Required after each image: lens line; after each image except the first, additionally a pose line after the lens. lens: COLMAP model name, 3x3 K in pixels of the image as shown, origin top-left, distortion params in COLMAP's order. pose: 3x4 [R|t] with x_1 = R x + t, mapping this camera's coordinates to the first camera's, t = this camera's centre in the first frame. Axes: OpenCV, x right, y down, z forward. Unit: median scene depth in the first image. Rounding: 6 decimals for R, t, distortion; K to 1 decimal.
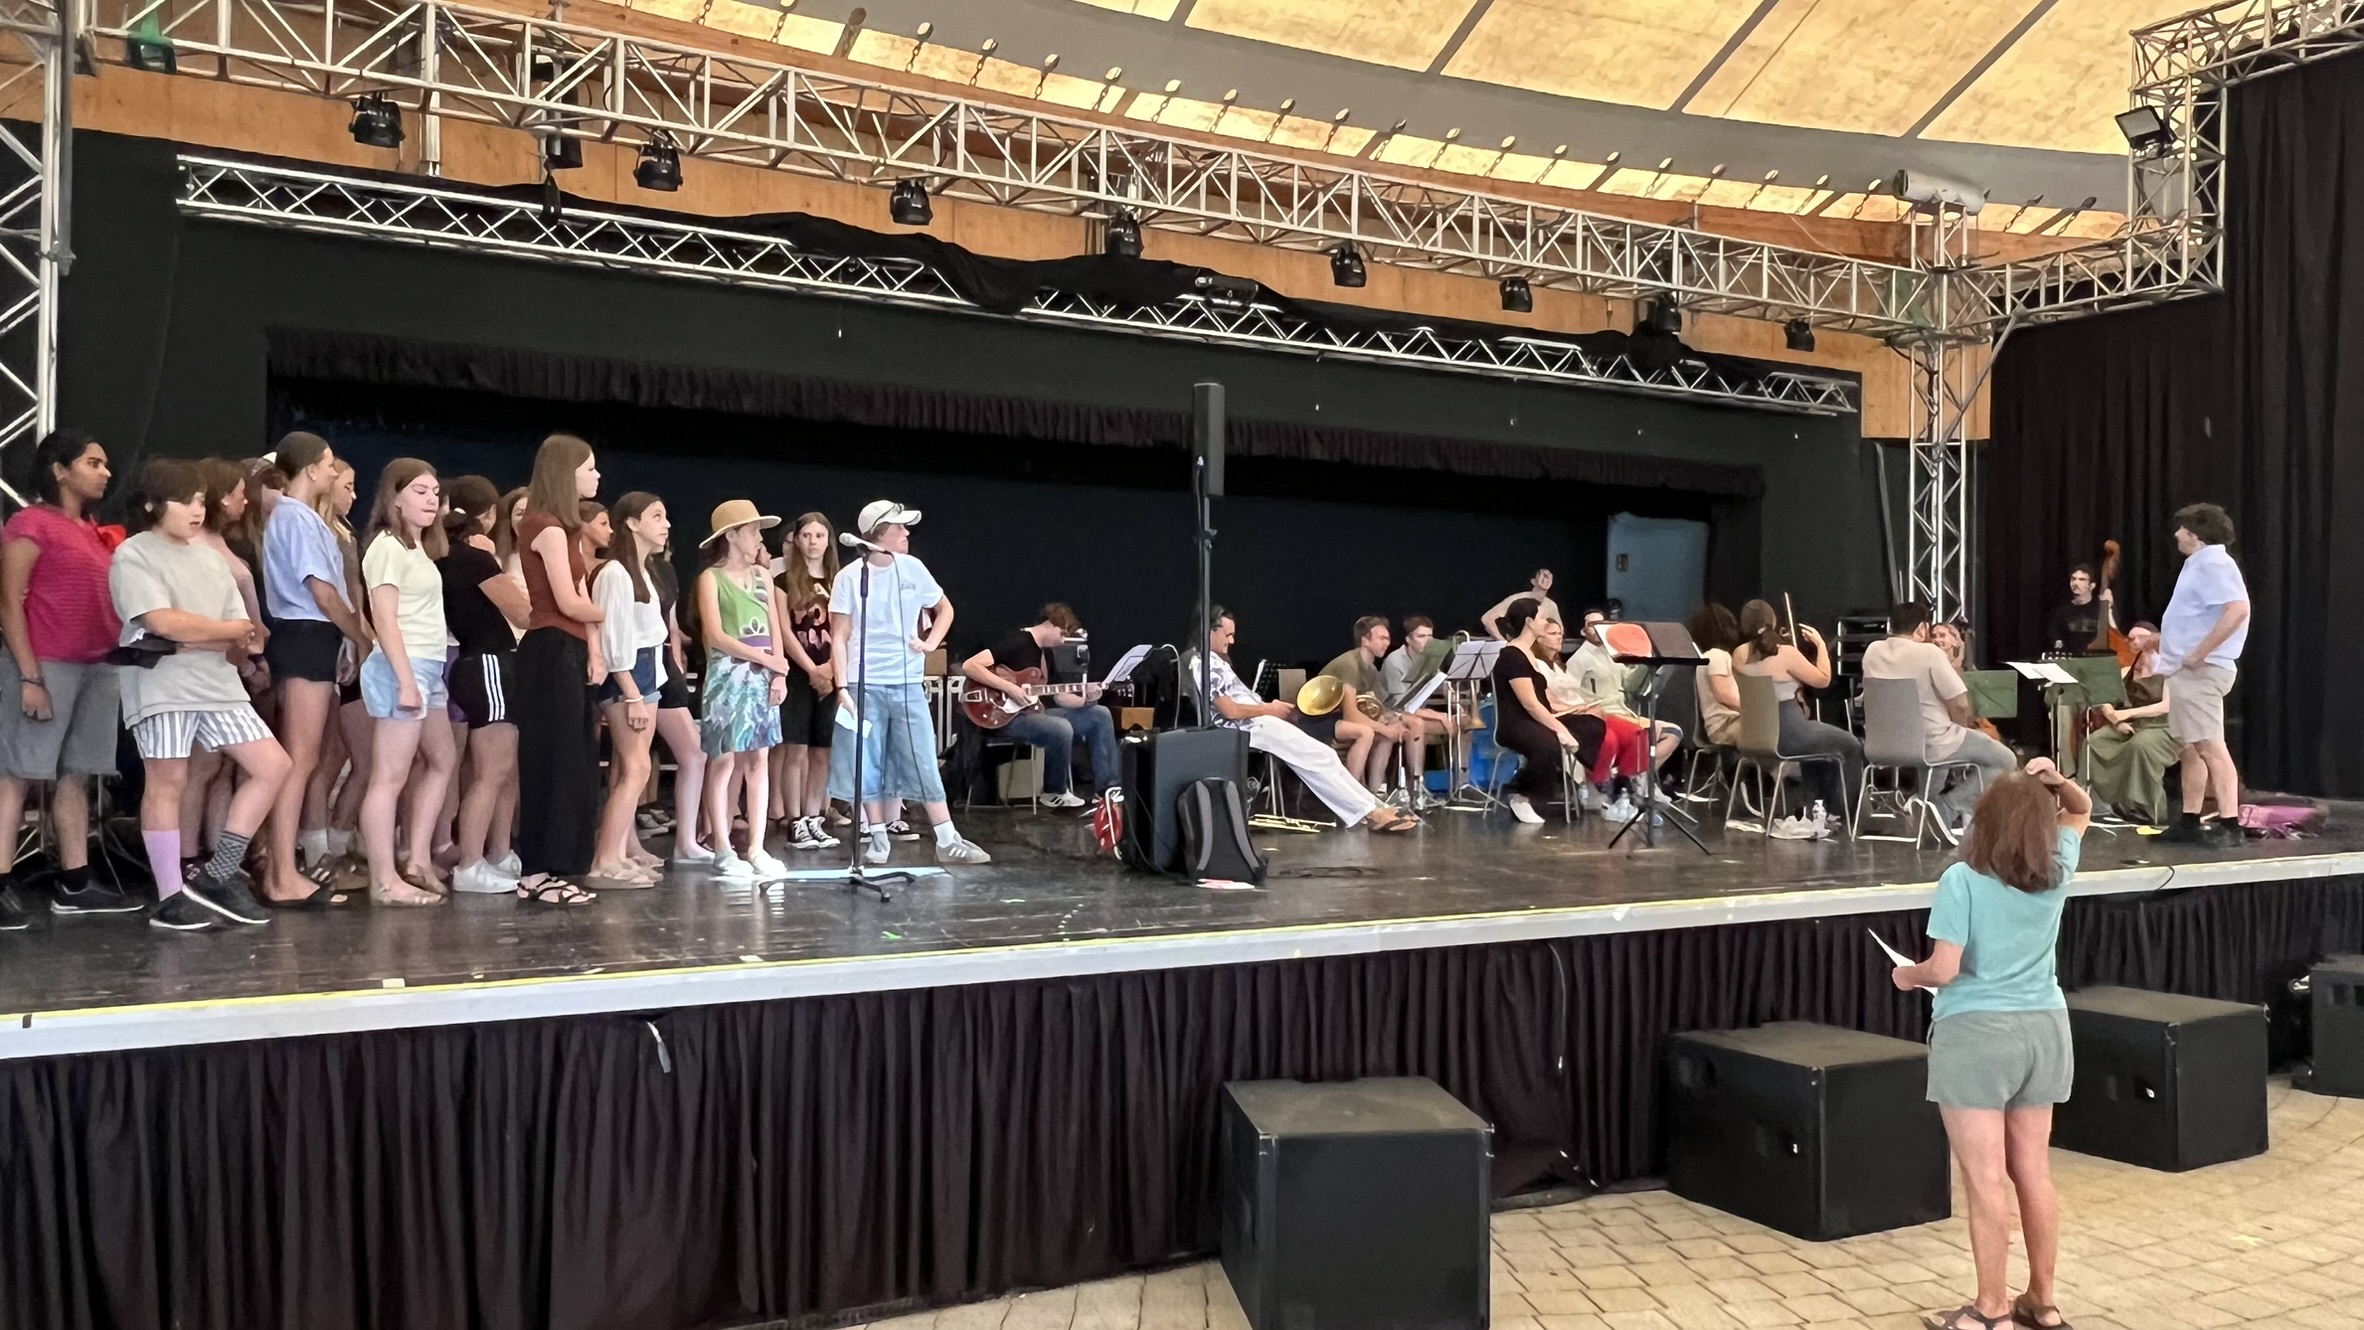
lens RADIAL K [[1754.2, 0, 1229.6], [0, 1754.2, 662.2], [0, 0, 1]] dist [-0.010144, -0.007017]
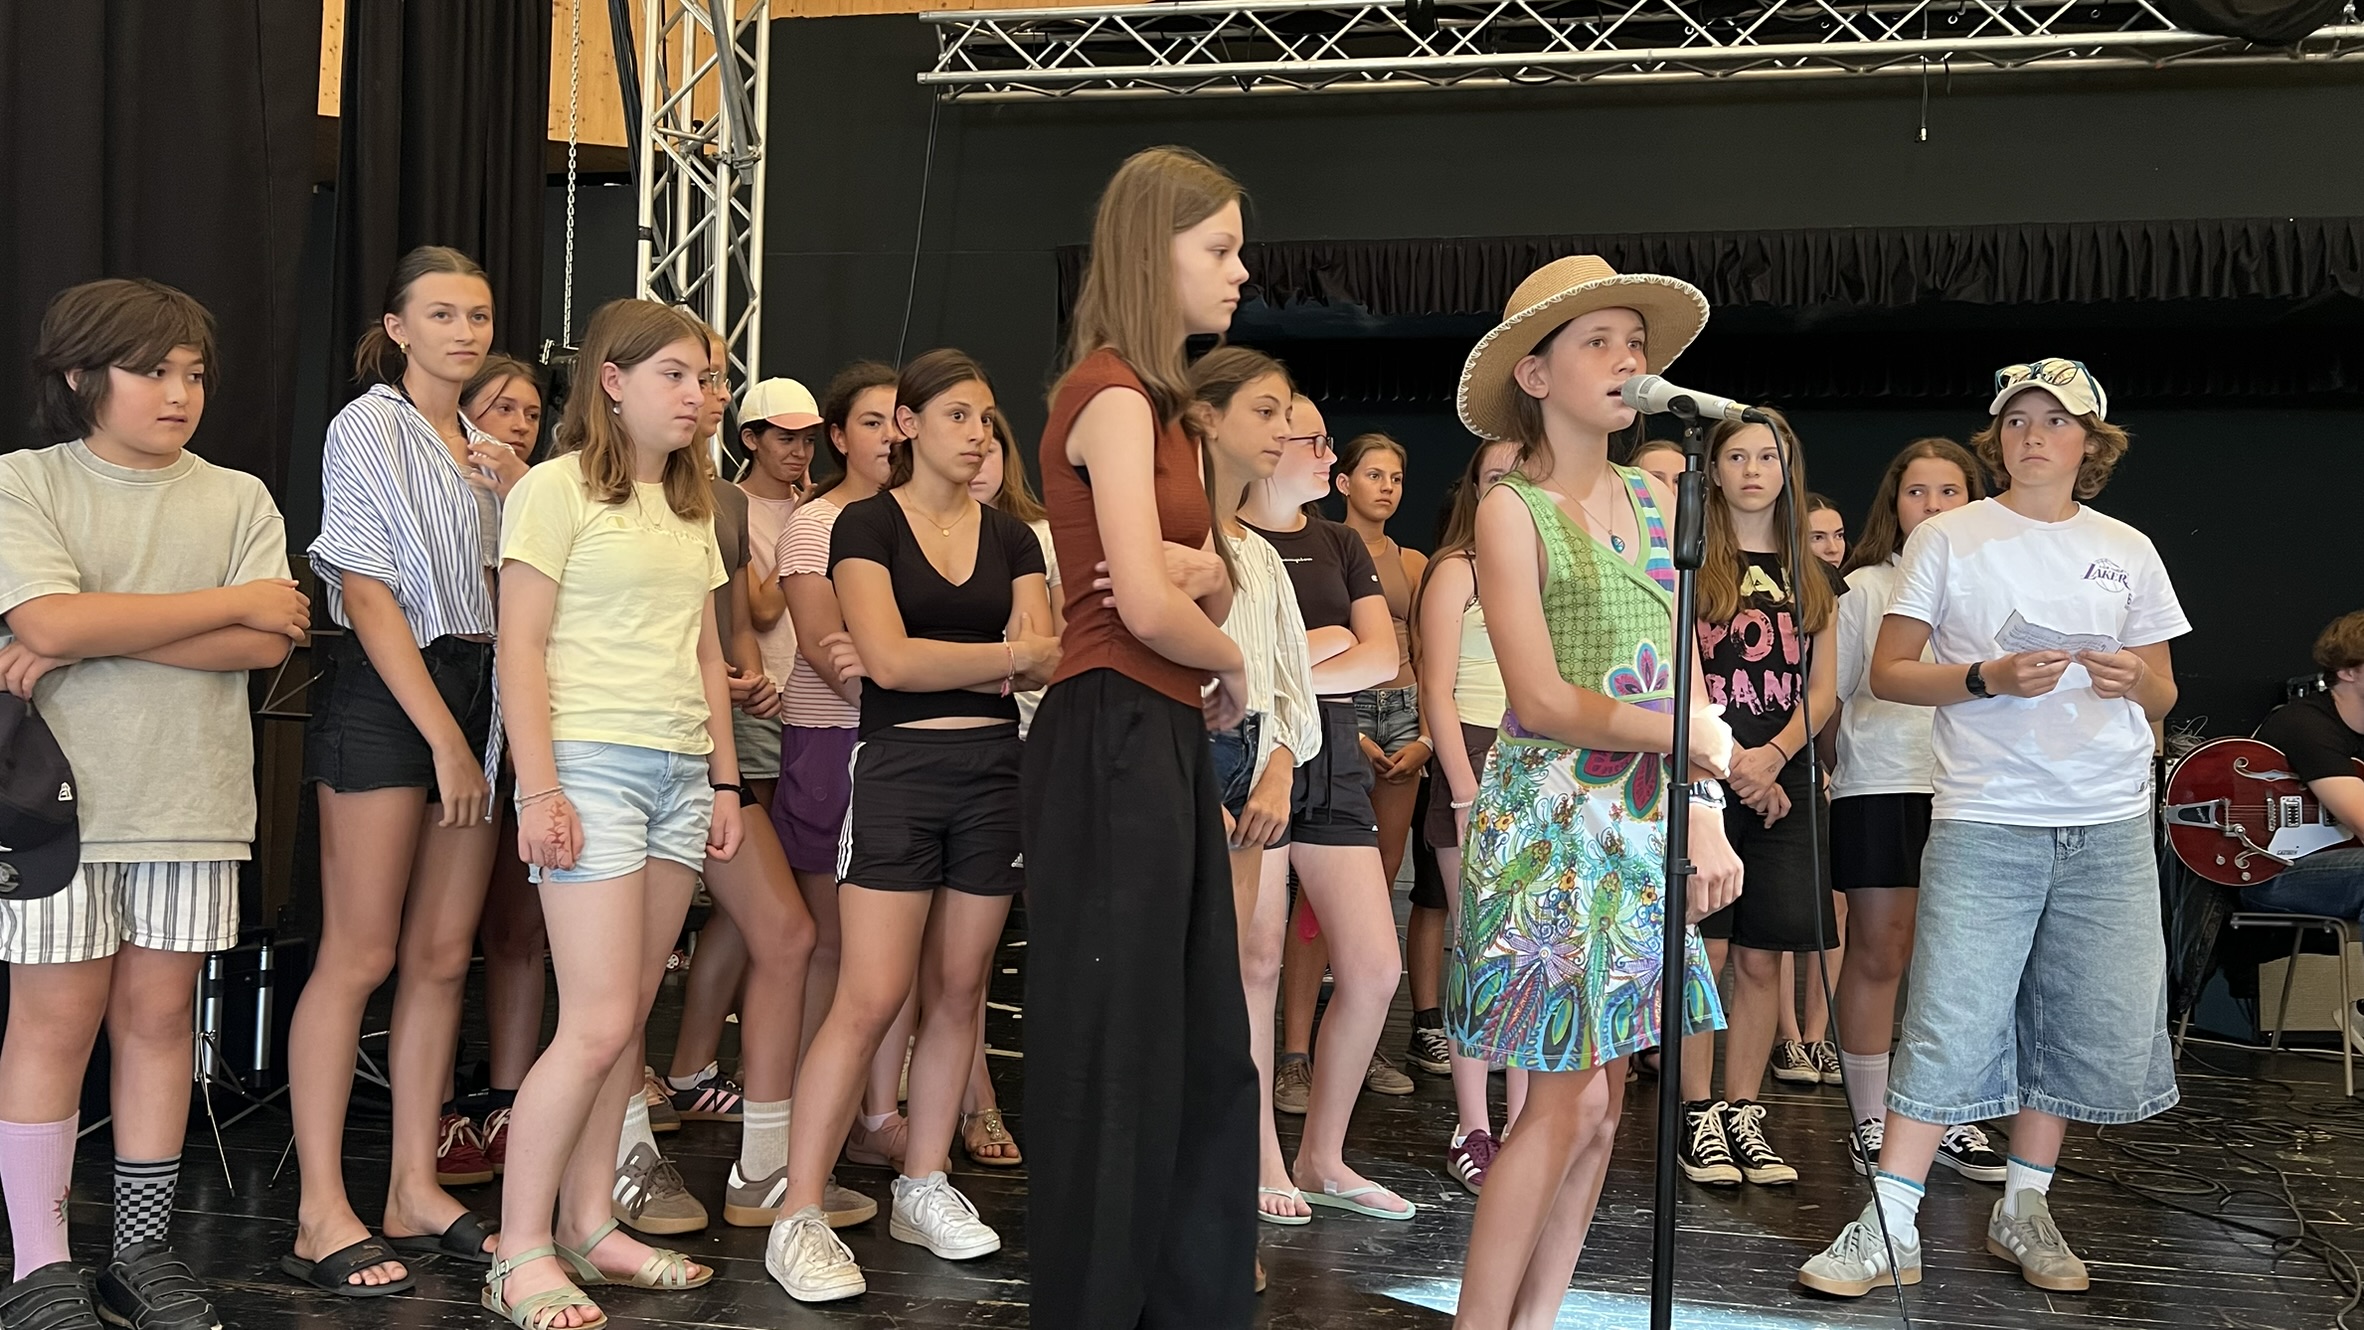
lens RADIAL K [[1766.8, 0, 1195.7], [0, 1766.8, 658.8], [0, 0, 1]] dist [0.000693, -0.024954]
pose [[0.767798, -0.008505, -0.640635, -0.047940], [-0.010710, 0.999602, -0.026107, -0.007150], [0.640602, 0.026906, 0.767401, 0.457521]]
